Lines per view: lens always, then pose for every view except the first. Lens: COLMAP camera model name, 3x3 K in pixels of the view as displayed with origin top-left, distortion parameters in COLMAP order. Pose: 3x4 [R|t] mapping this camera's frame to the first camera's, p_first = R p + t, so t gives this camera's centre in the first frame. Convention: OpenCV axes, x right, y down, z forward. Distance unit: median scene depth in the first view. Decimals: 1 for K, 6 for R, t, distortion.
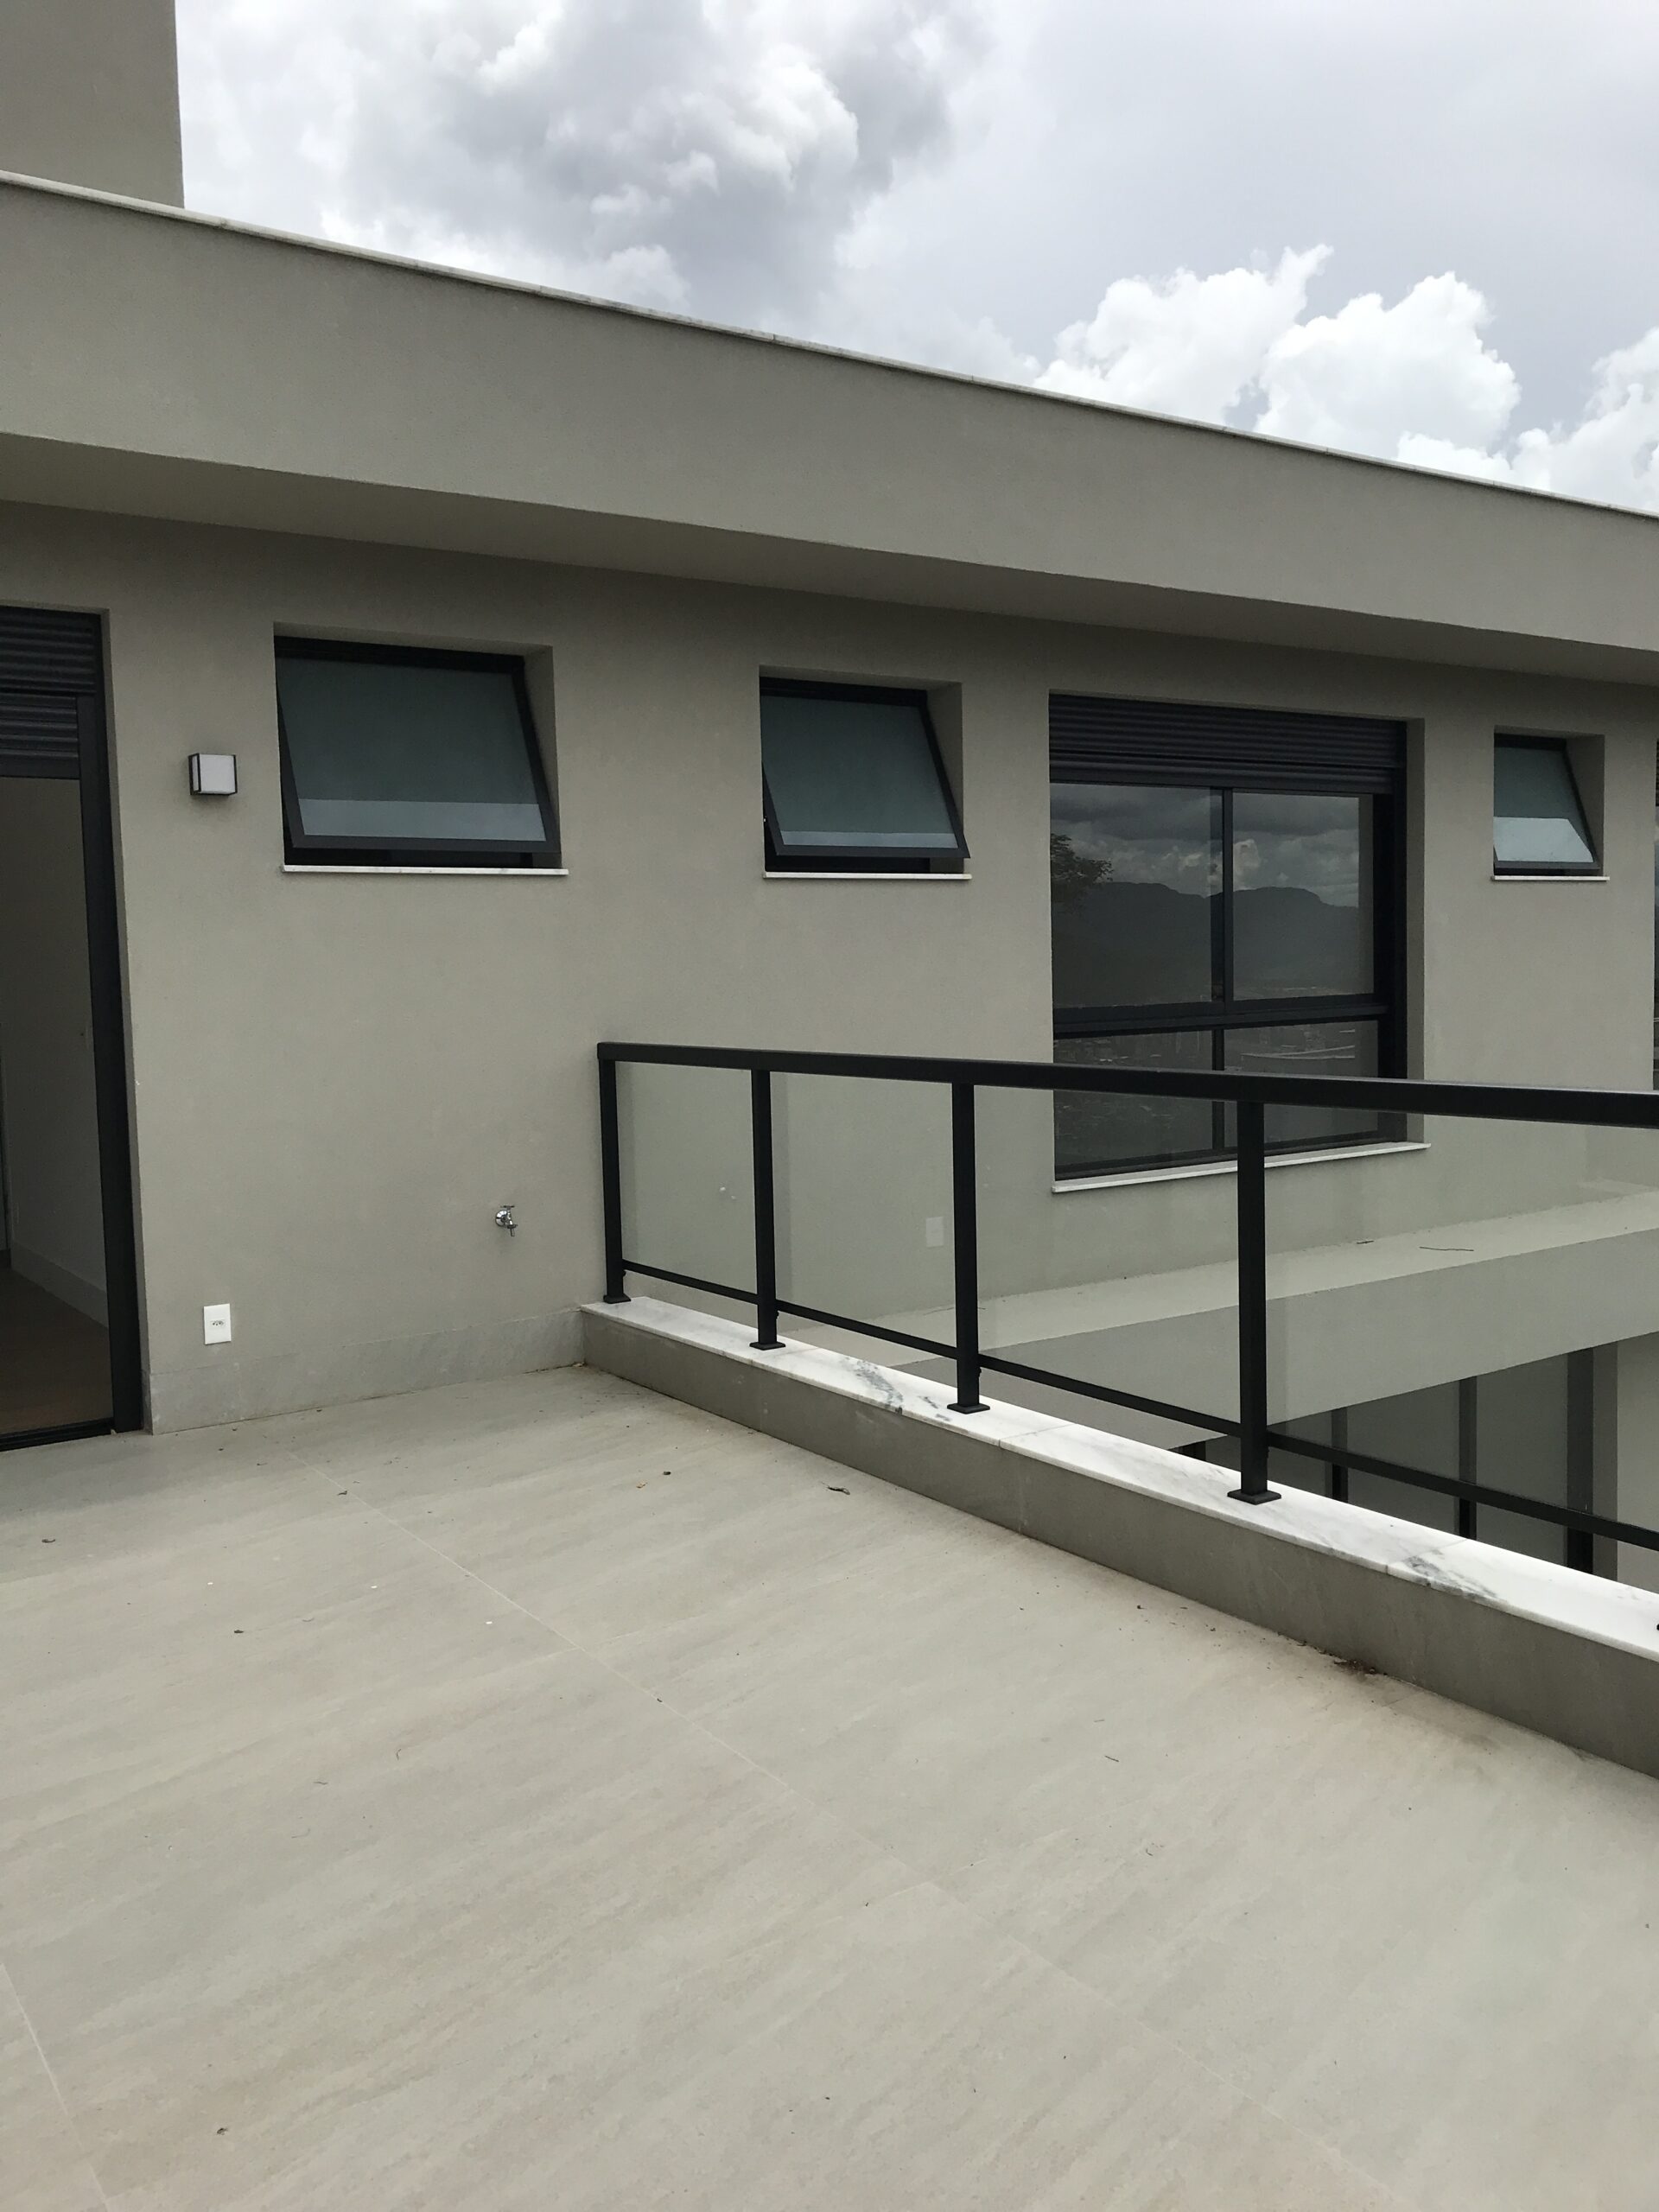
lens RADIAL K [[1798.4, 0, 839.2], [0, 1798.4, 1104.0], [0, 0, 1]] dist [0.033324, -0.042223]
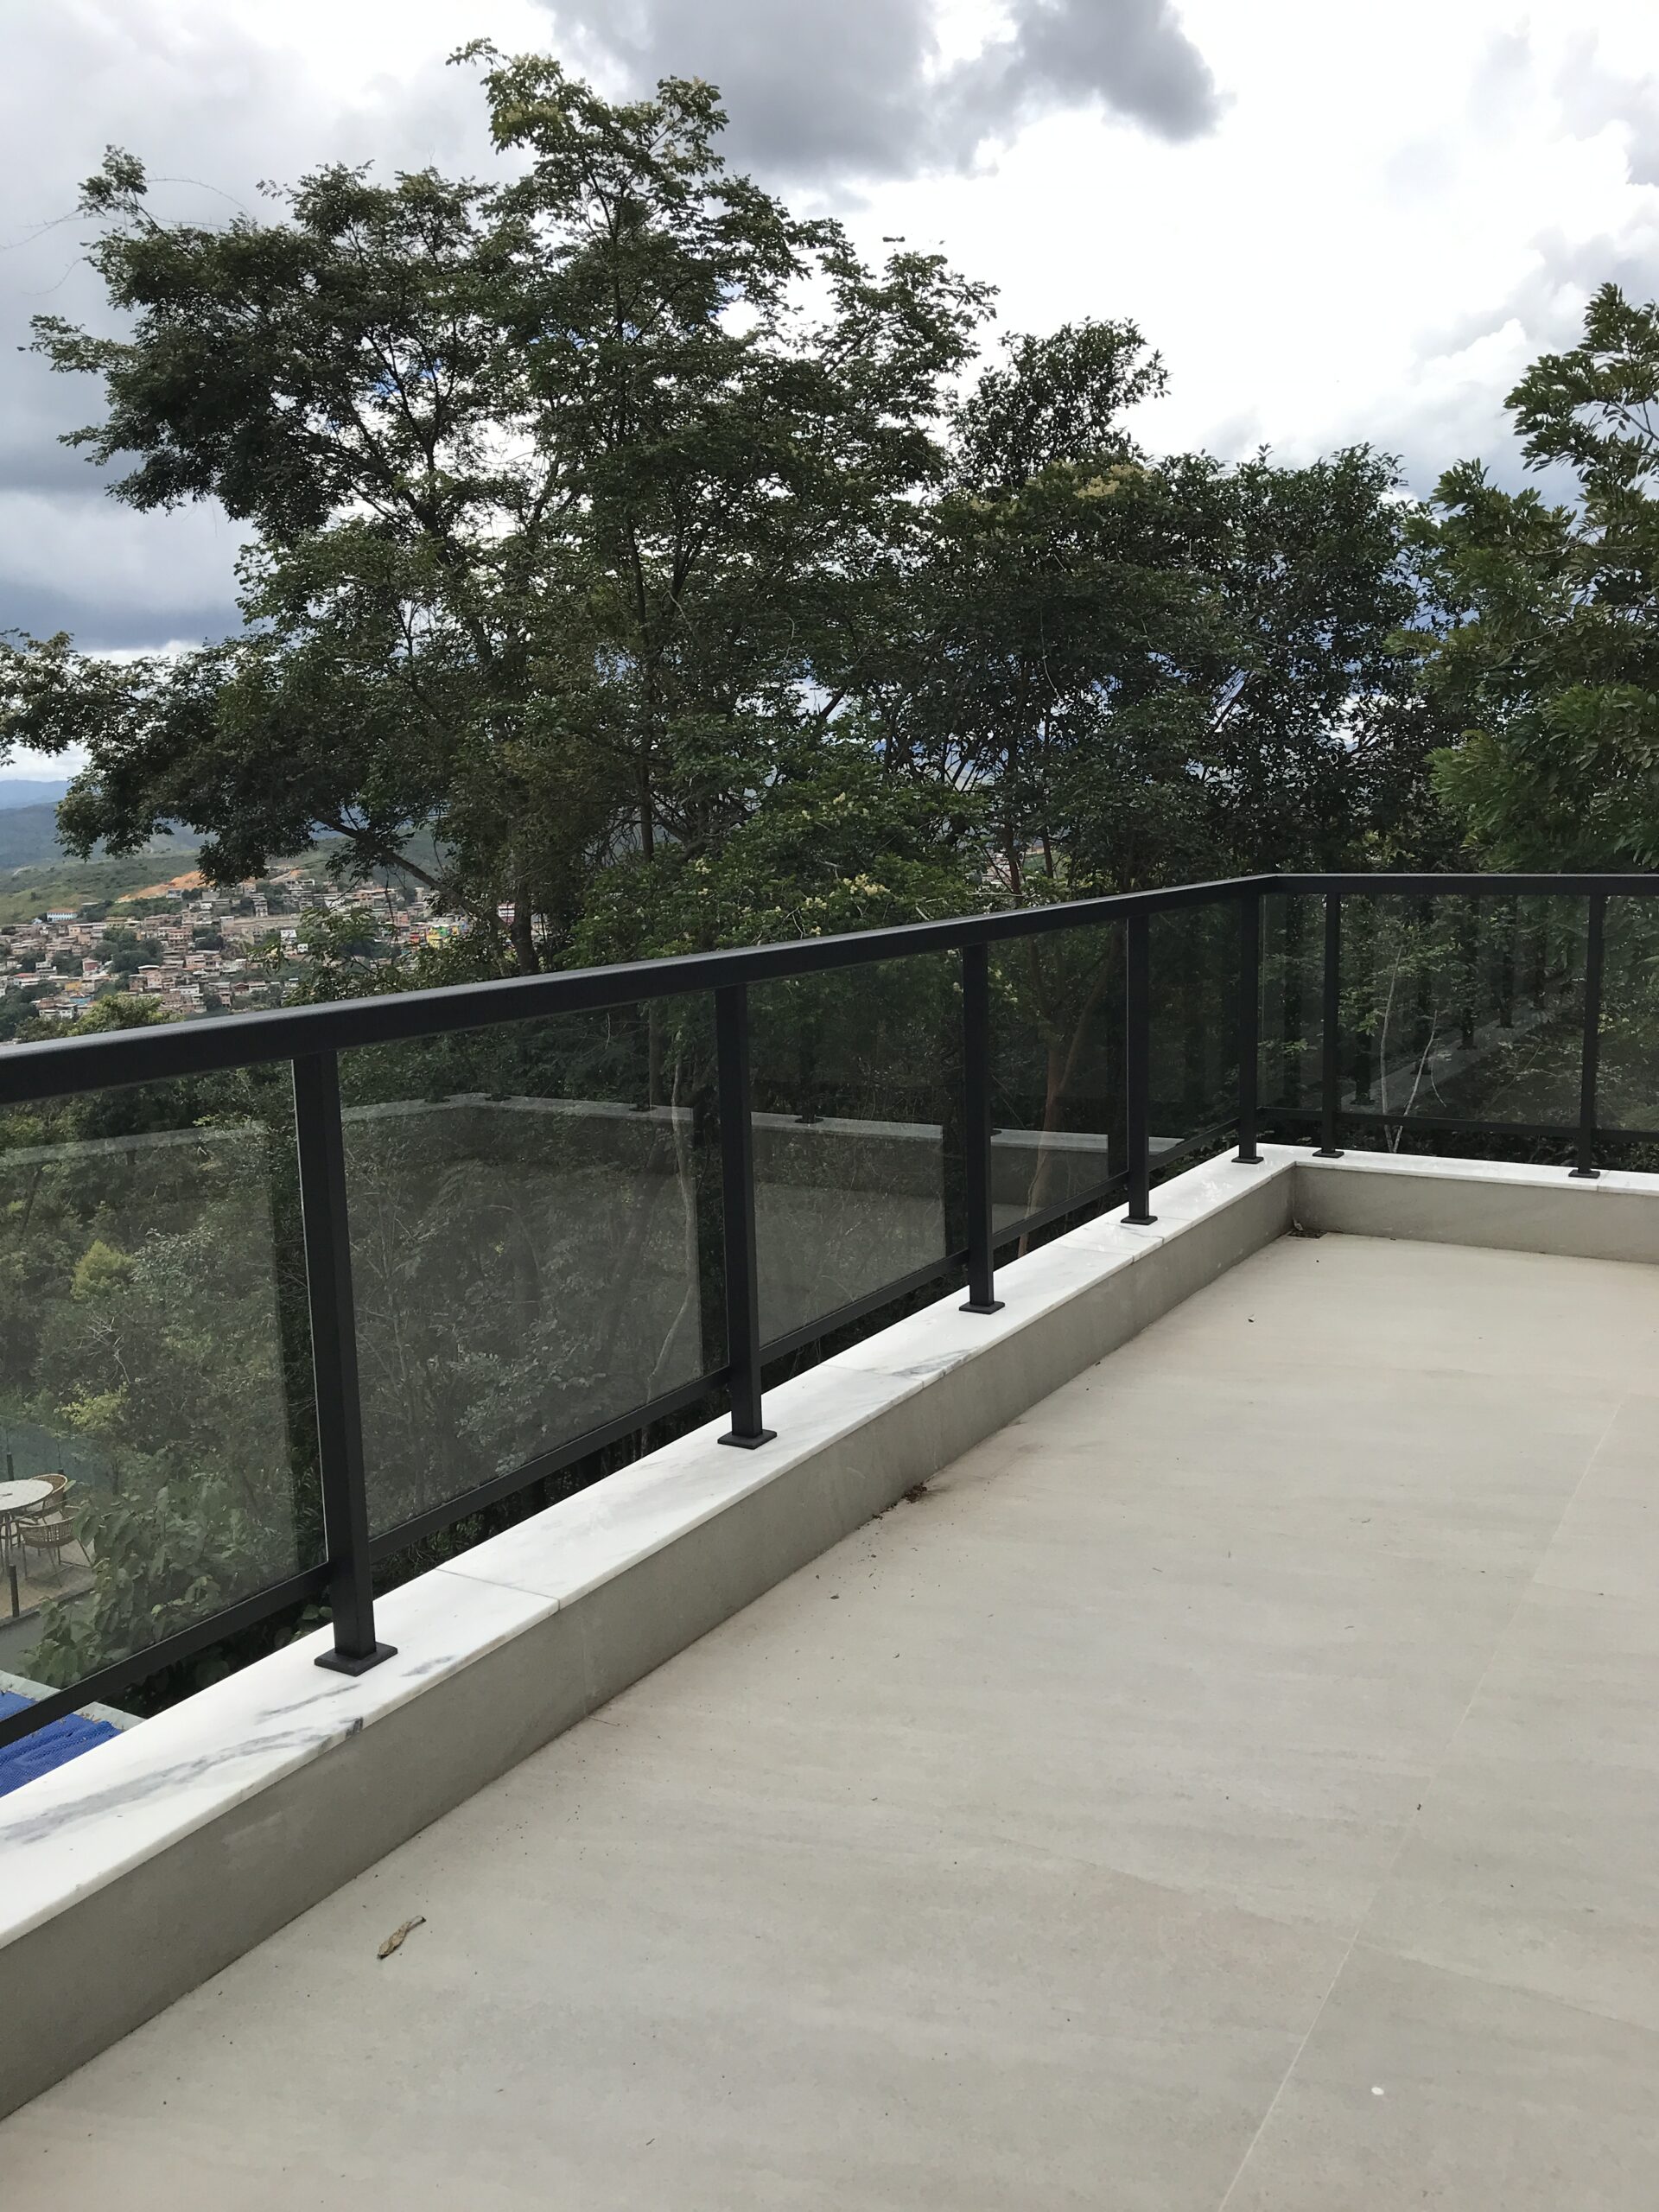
lens RADIAL K [[1853.8, 0, 829.5], [0, 1853.8, 1106.0], [0, 0, 1]] dist [0.016064, 0.007552]
pose [[-0.430016, -0.103726, 0.896843, -0.600671], [0.107971, 0.980340, 0.165153, -0.083794], [-0.896342, 0.167851, -0.410362, 1.395257]]
